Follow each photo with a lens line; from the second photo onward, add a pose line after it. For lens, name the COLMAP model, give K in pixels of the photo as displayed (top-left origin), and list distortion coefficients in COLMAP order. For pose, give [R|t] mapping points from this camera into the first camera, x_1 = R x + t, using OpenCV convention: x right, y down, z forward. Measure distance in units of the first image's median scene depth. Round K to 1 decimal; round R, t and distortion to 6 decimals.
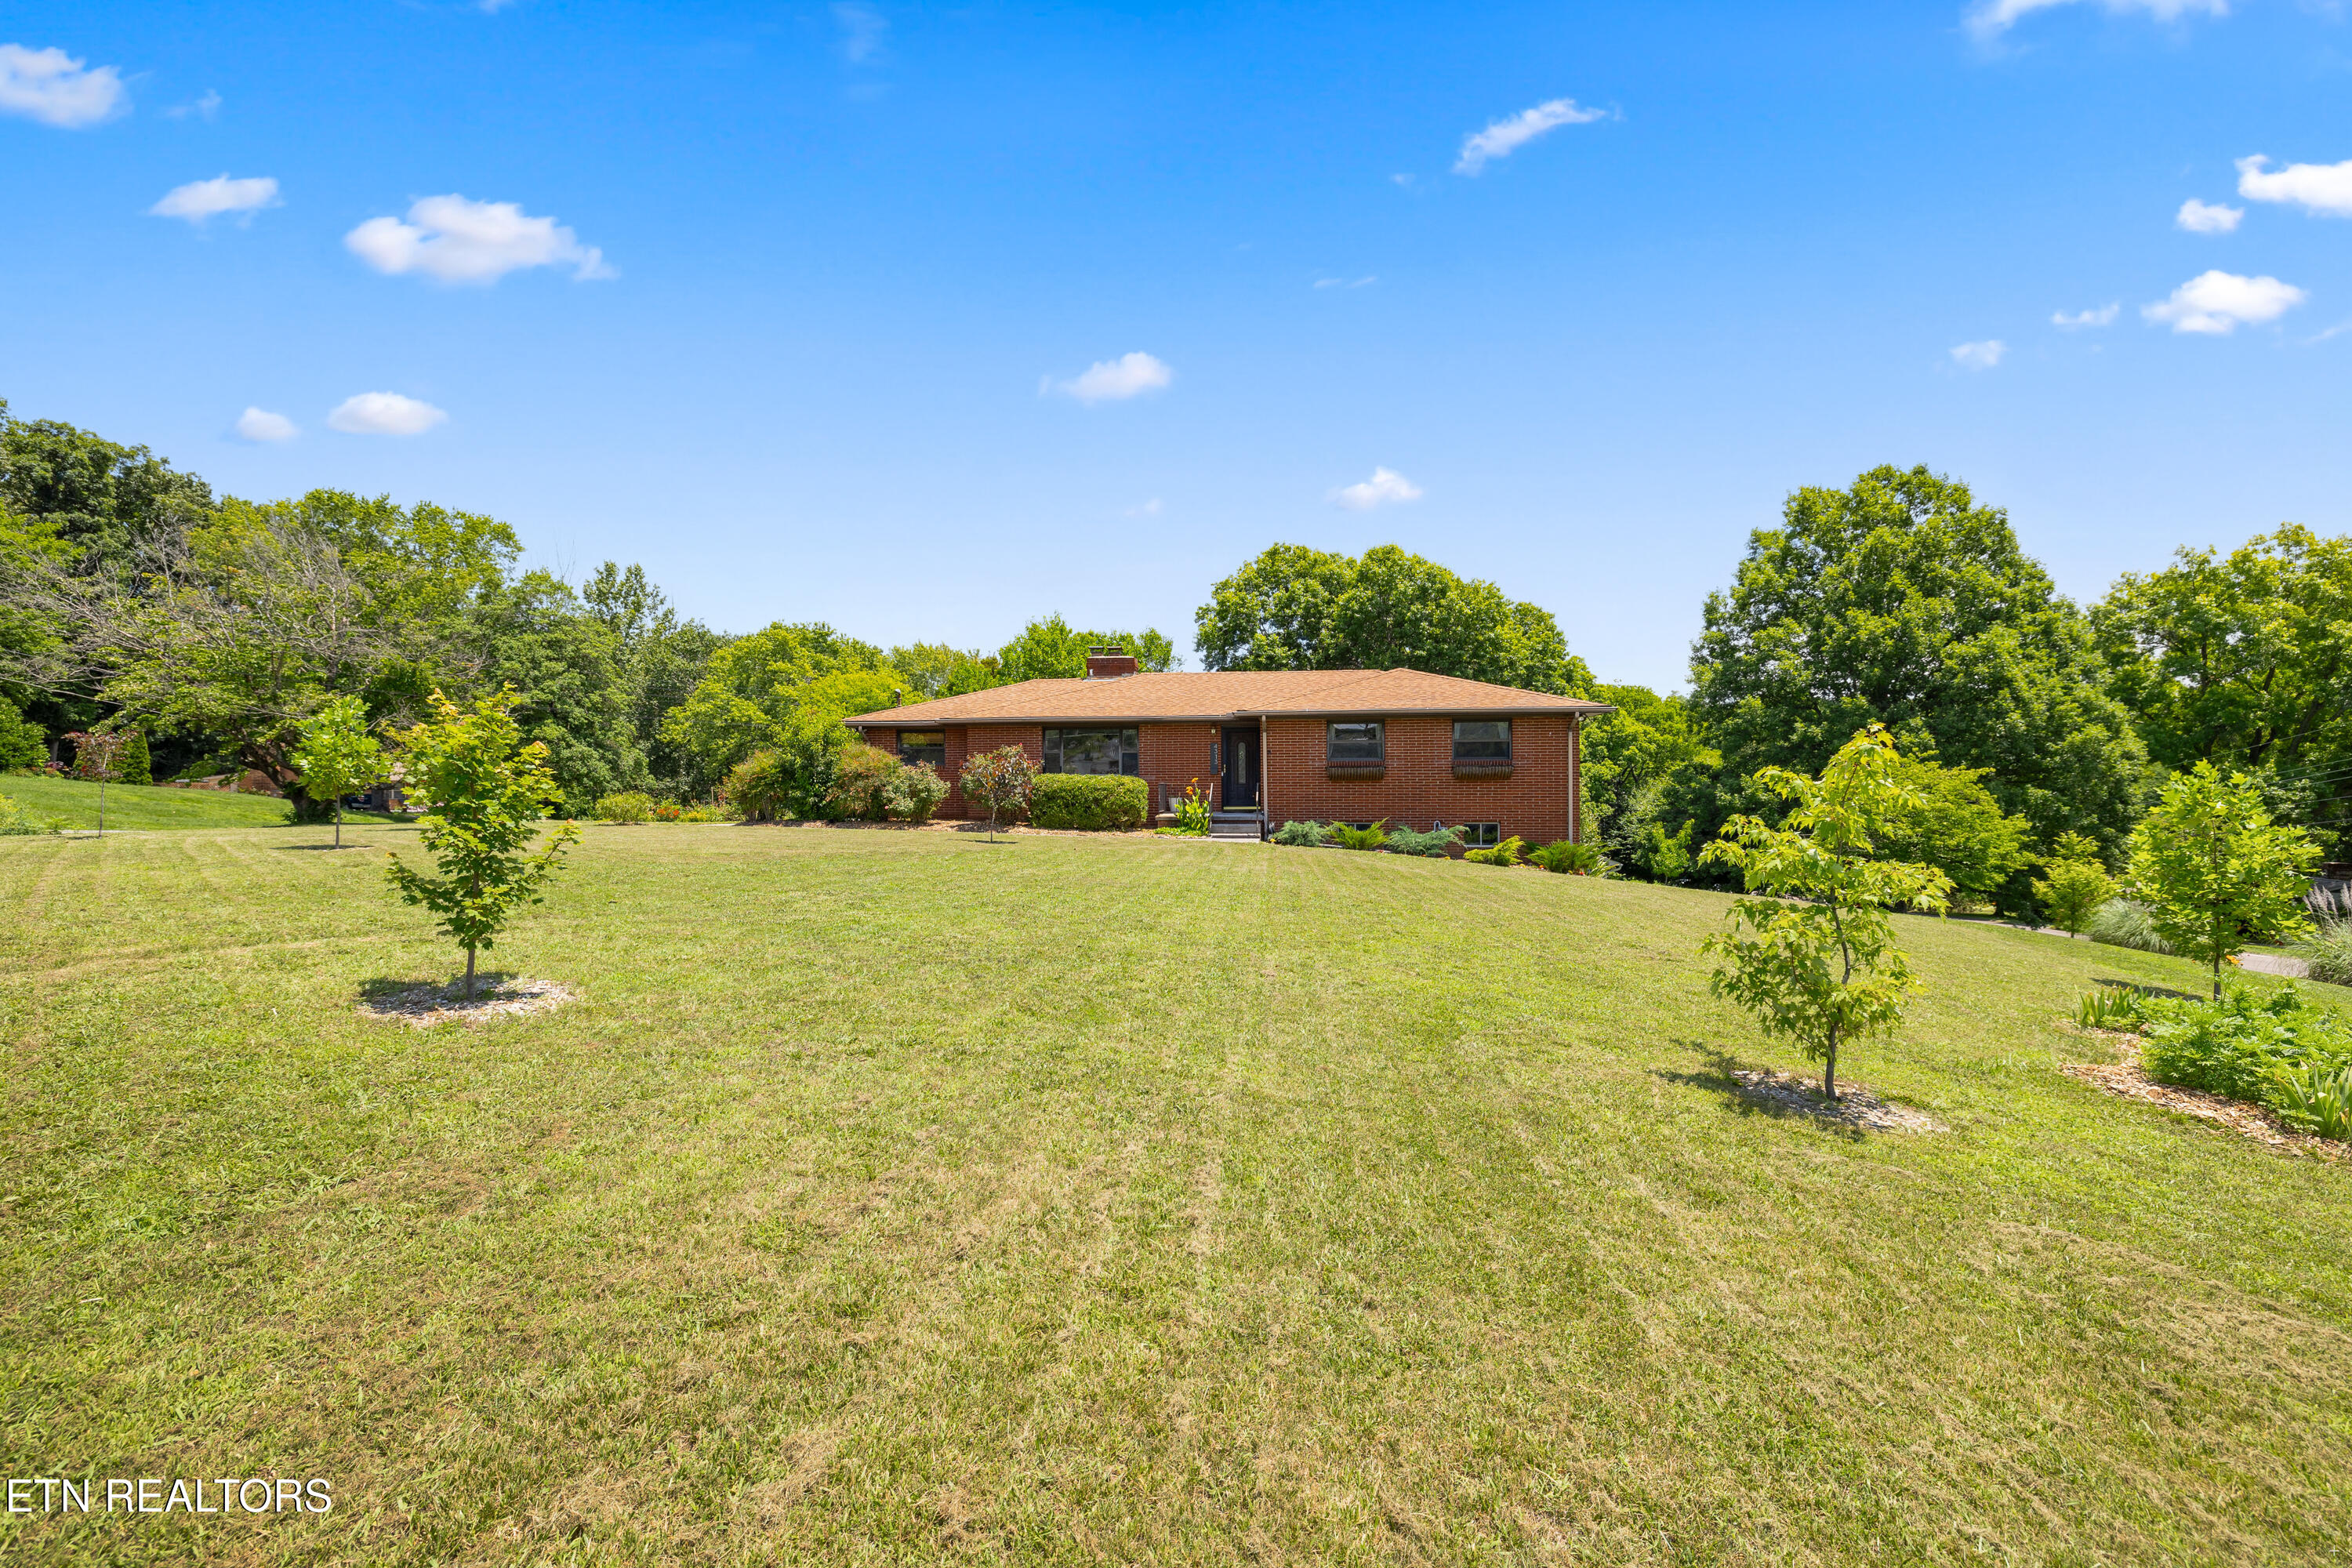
lens RADIAL K [[997.5, 0, 1176.0], [0, 997.5, 784.0], [0, 0, 1]] dist [0.001170, 0.000100]
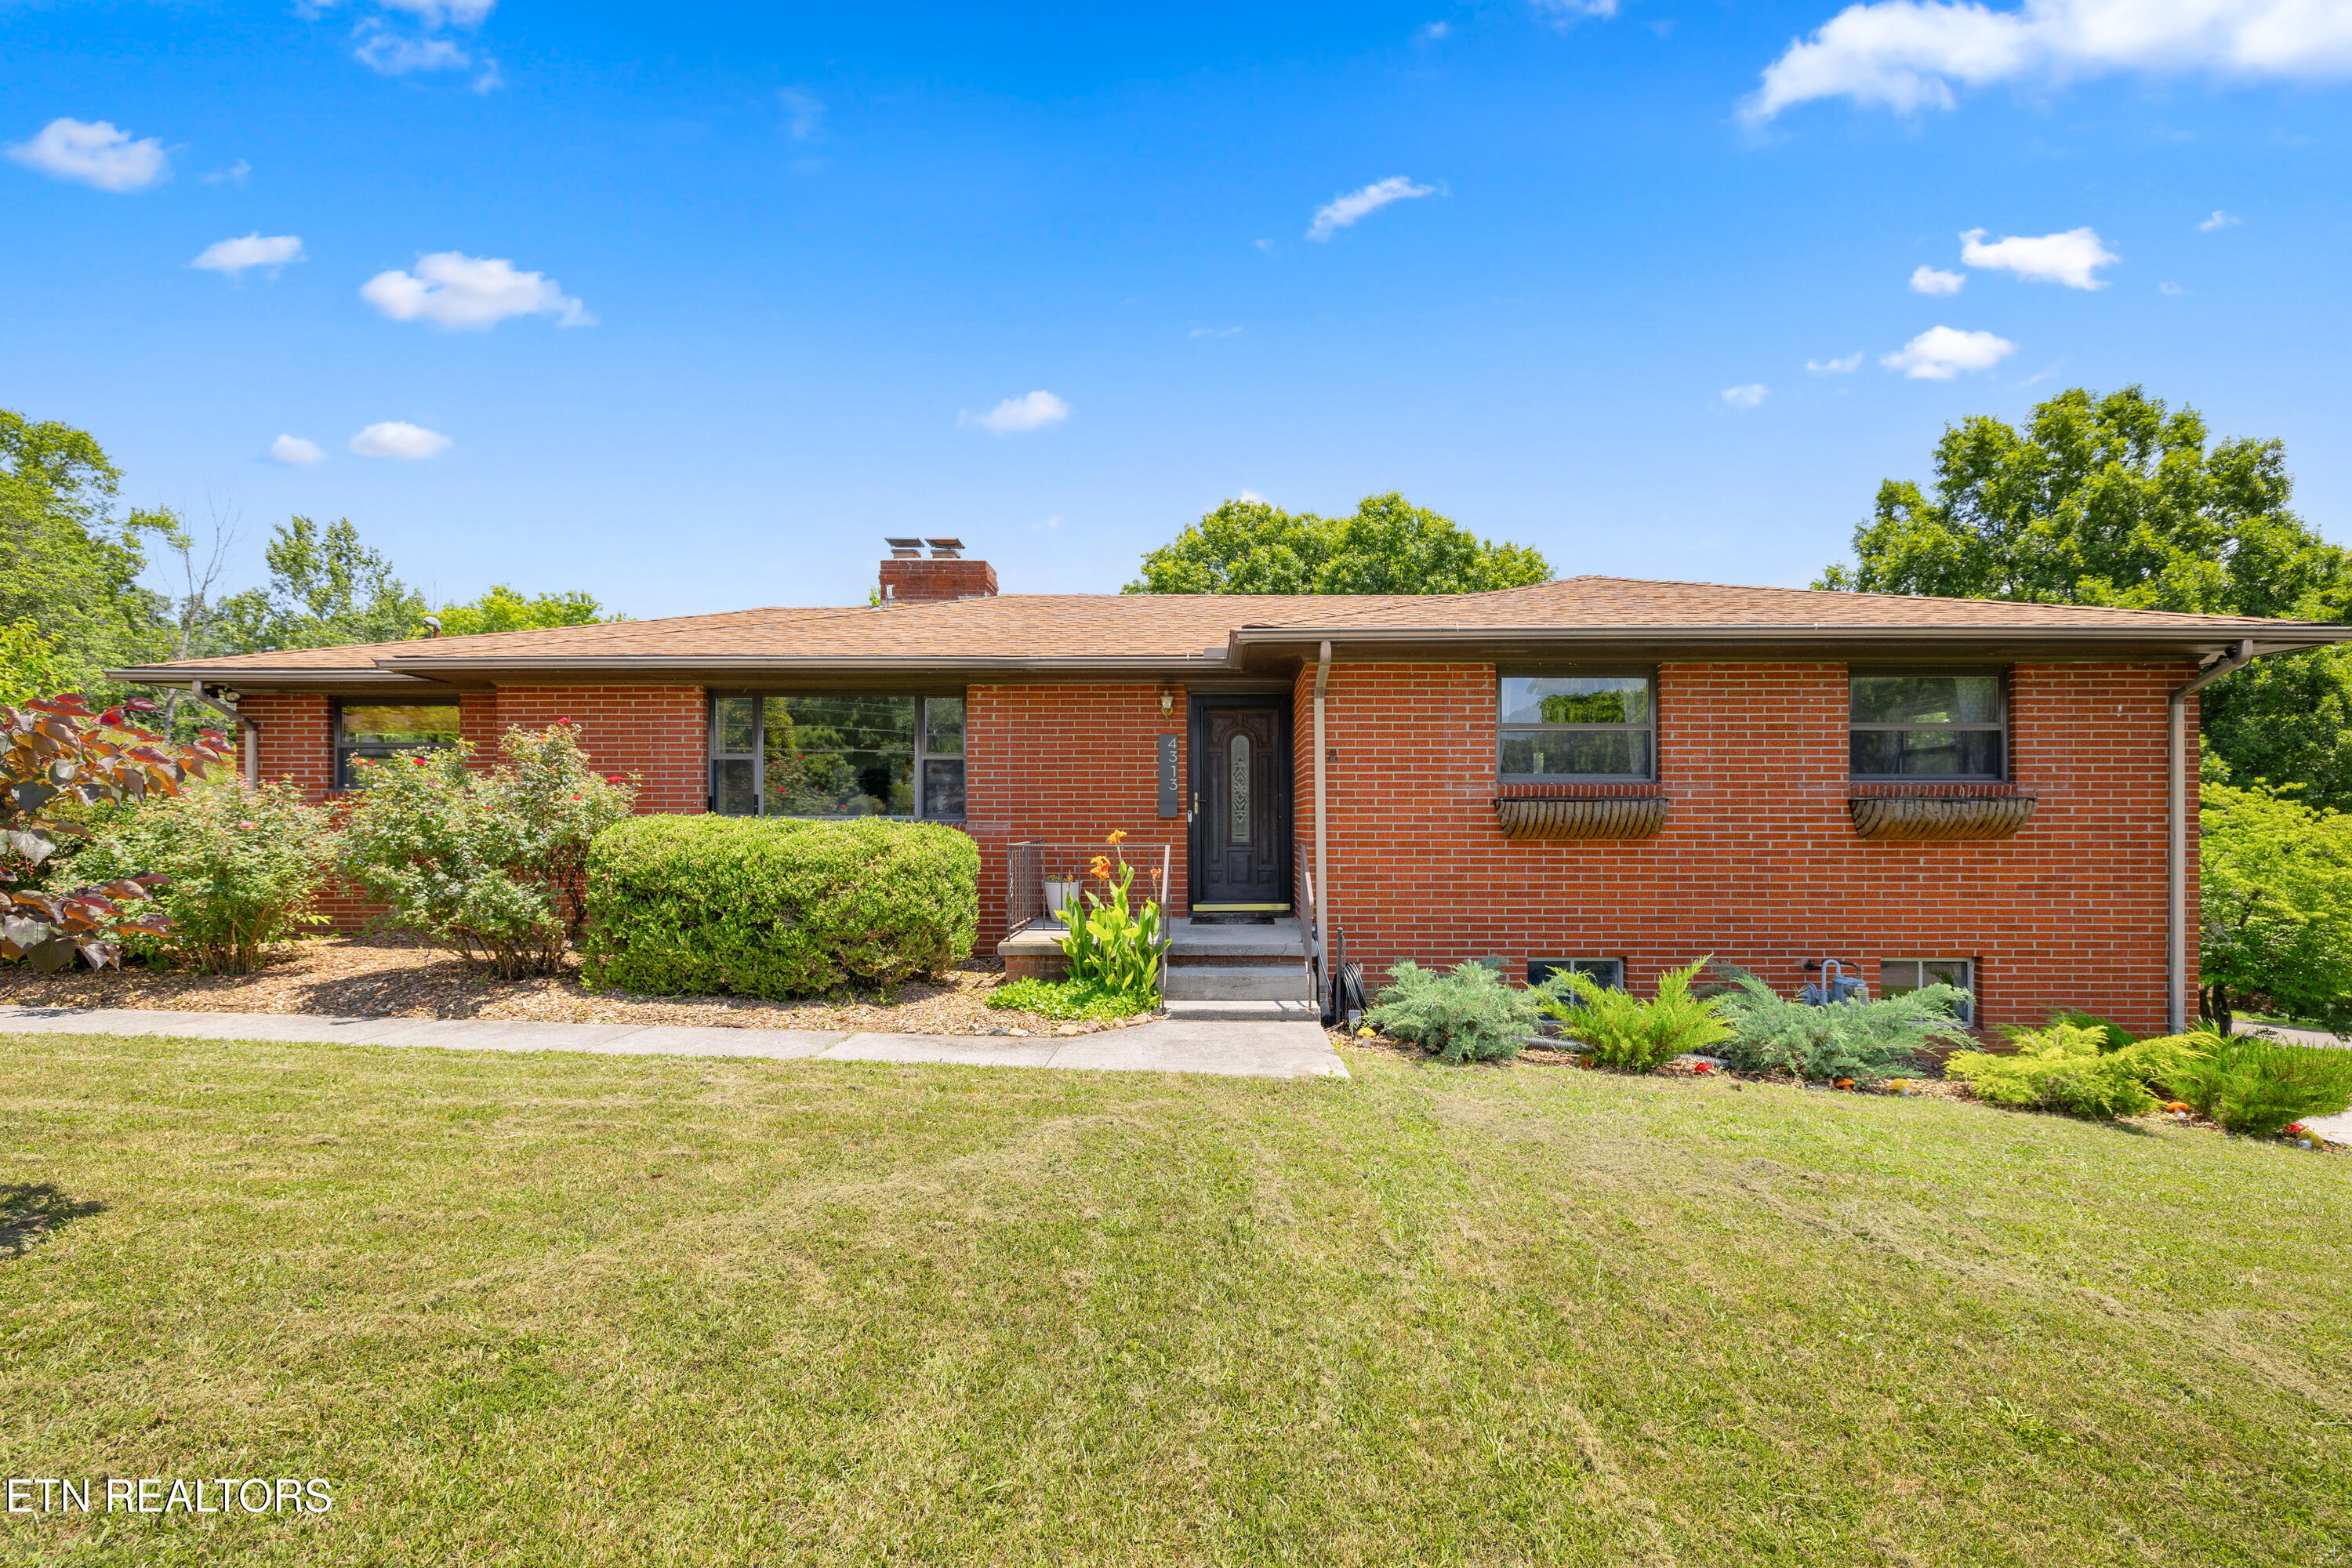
lens RADIAL K [[997.5, 0, 1176.0], [0, 997.5, 784.0], [0, 0, 1]] dist [0.001170, 0.000100]
pose [[0.996925, 0.007448, 0.078007, 0.006414], [-0.004451, 0.999248, -0.038524, -0.004416], [-0.078235, 0.038059, 0.996208, 0.340668]]
